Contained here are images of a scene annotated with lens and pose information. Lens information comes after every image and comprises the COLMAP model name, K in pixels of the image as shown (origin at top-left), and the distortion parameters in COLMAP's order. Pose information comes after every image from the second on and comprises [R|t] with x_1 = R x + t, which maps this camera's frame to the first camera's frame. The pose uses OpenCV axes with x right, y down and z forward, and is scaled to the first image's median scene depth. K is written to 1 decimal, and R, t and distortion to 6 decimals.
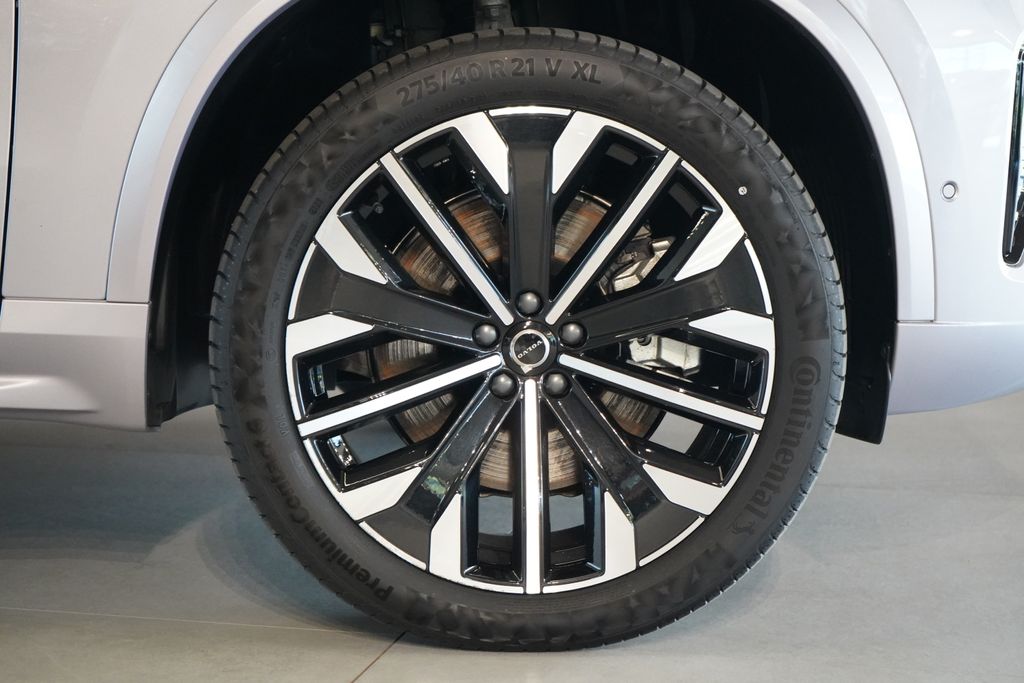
lens RADIAL K [[2089.1, 0, 512.0], [0, 2089.1, 341.5], [0, 0, 1]] dist [-0.036484, 0.233956]
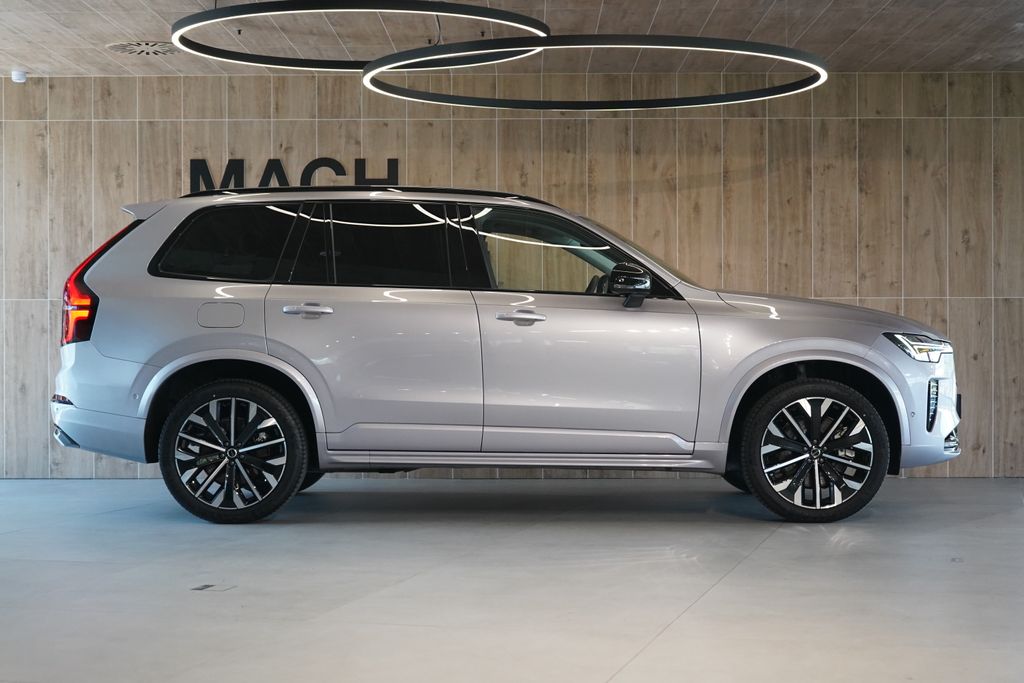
lens RADIAL K [[1780.3, 0, 512.0], [0, 1780.3, 341.5], [0, 0, 1]] dist [-0.002537, -0.078615]
pose [[0.999043, -0.013890, -0.041466, -0.466384], [0.009385, 0.994224, -0.106915, 0.164364], [0.042711, 0.106423, 0.993403, -2.730371]]
